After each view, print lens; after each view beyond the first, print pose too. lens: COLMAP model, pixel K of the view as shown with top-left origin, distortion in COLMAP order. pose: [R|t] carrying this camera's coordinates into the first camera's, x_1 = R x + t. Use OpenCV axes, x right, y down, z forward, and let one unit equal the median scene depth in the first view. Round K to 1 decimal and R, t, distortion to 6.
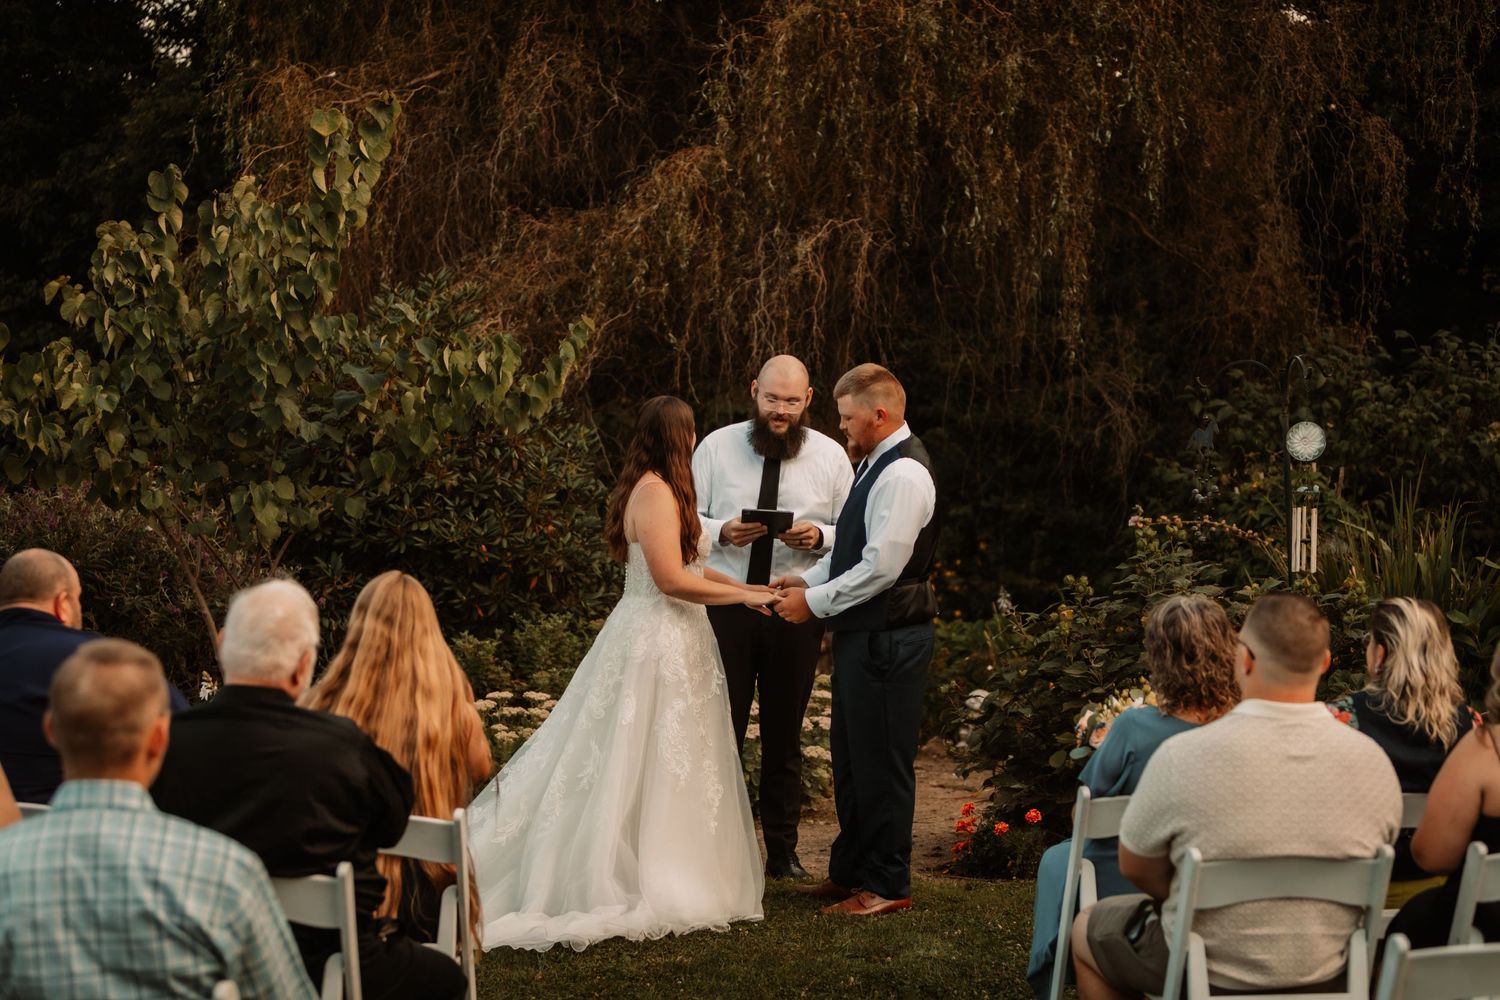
lens RADIAL K [[3088.3, 0, 735.8], [0, 3088.3, 490.1], [0, 0, 1]] dist [-0.043044, 0.000000]
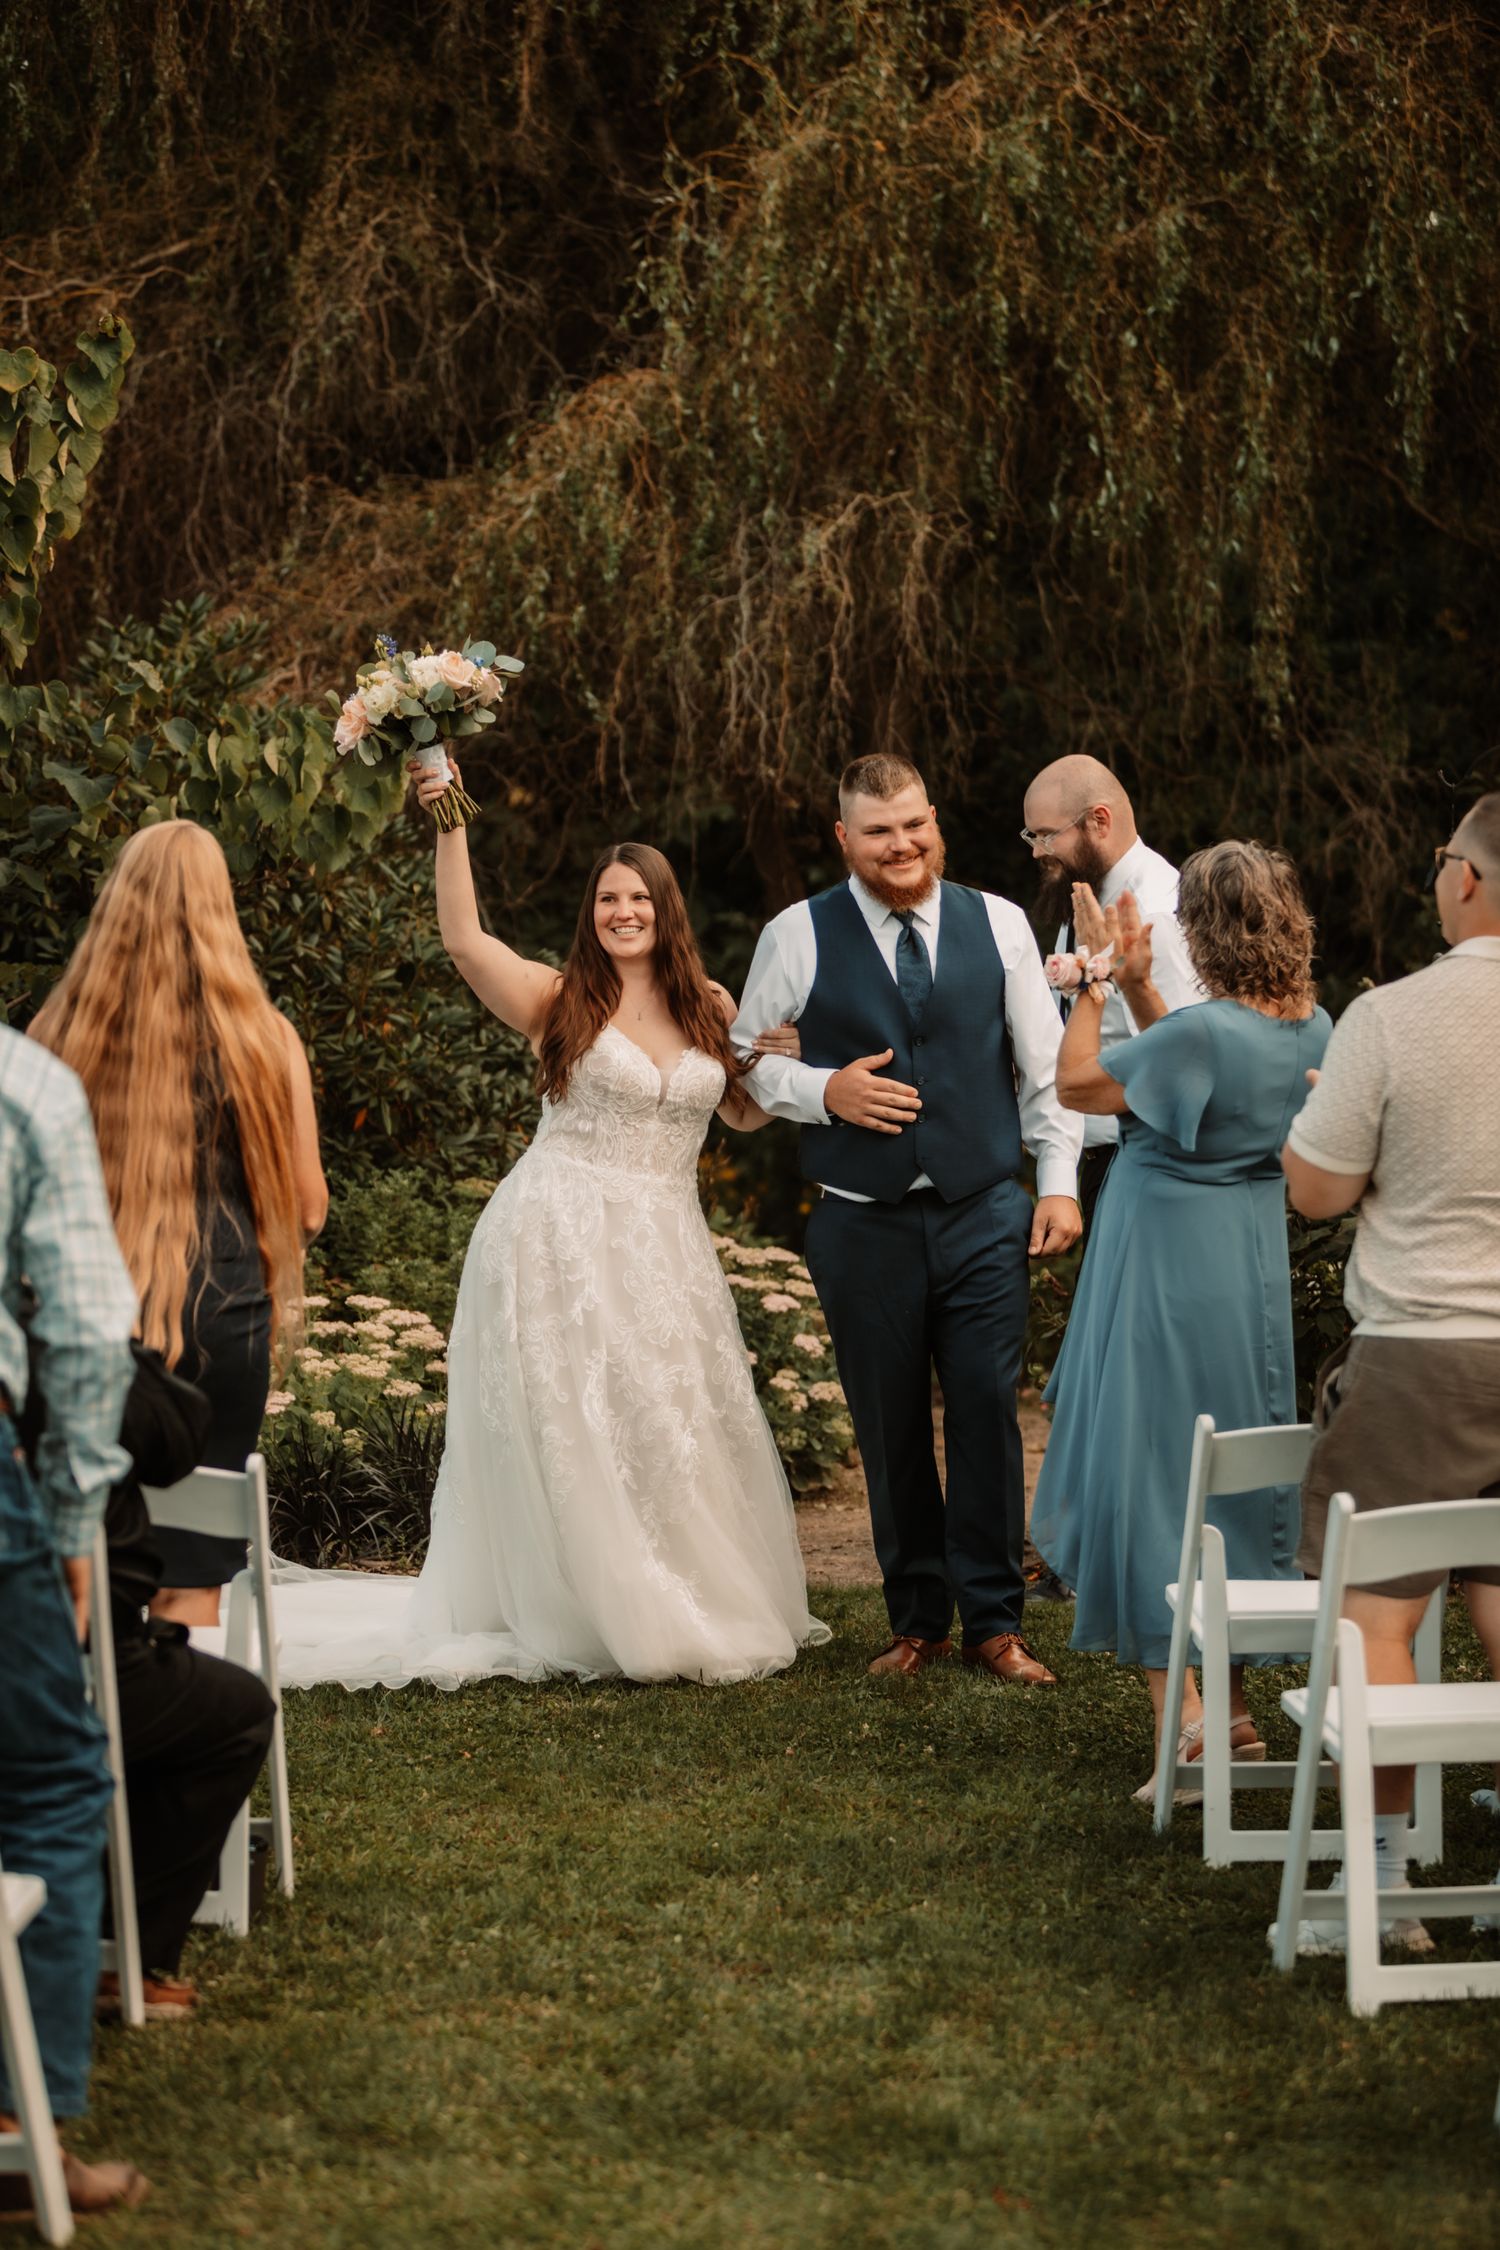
lens RADIAL K [[5662.2, 0, 757.2], [0, 5662.2, 1130.8], [0, 0, 1]] dist [-0.116832, 0.000000]
pose [[0.999933, -0.010419, 0.004990, 0.004702], [0.010255, 0.999442, 0.031795, -0.001377], [-0.005319, -0.031741, 0.999482, -0.076140]]
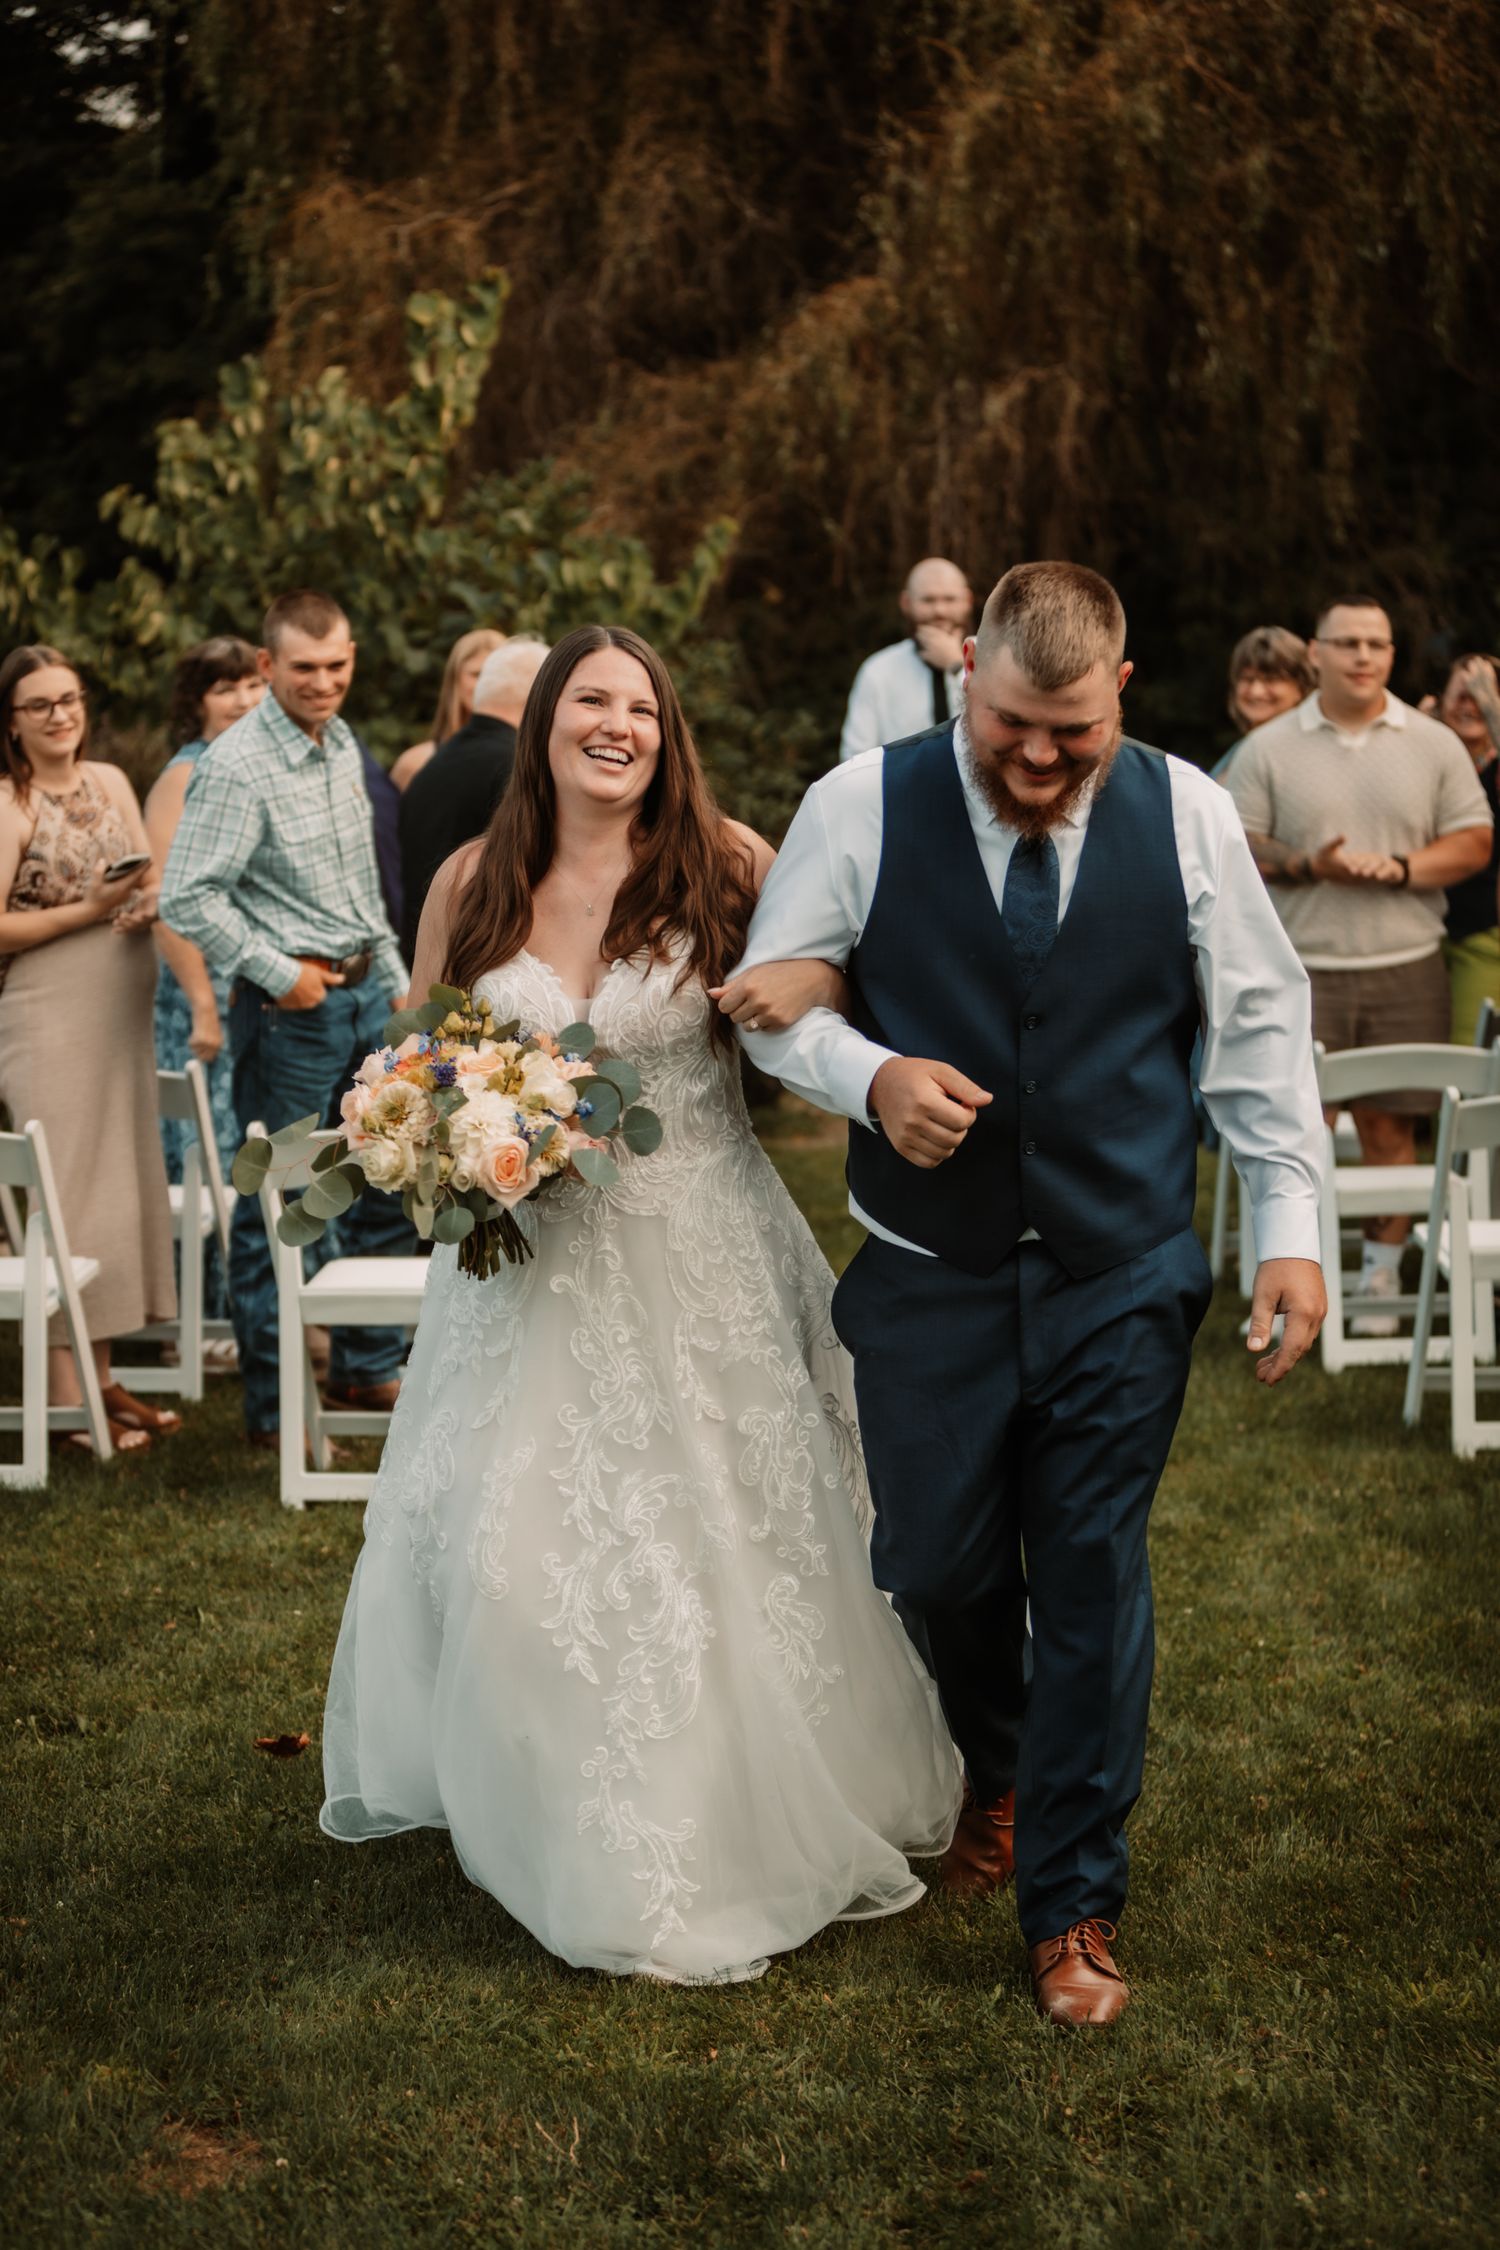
lens RADIAL K [[4632.5, 0, 753.2], [0, 4632.5, 1105.7], [0, 0, 1]] dist [-0.043044, 0.000000]
pose [[0.998940, -0.019767, -0.041575, 0.006123], [0.023165, 0.996288, 0.082910, -0.000067], [0.039782, -0.083786, 0.995689, -0.197121]]
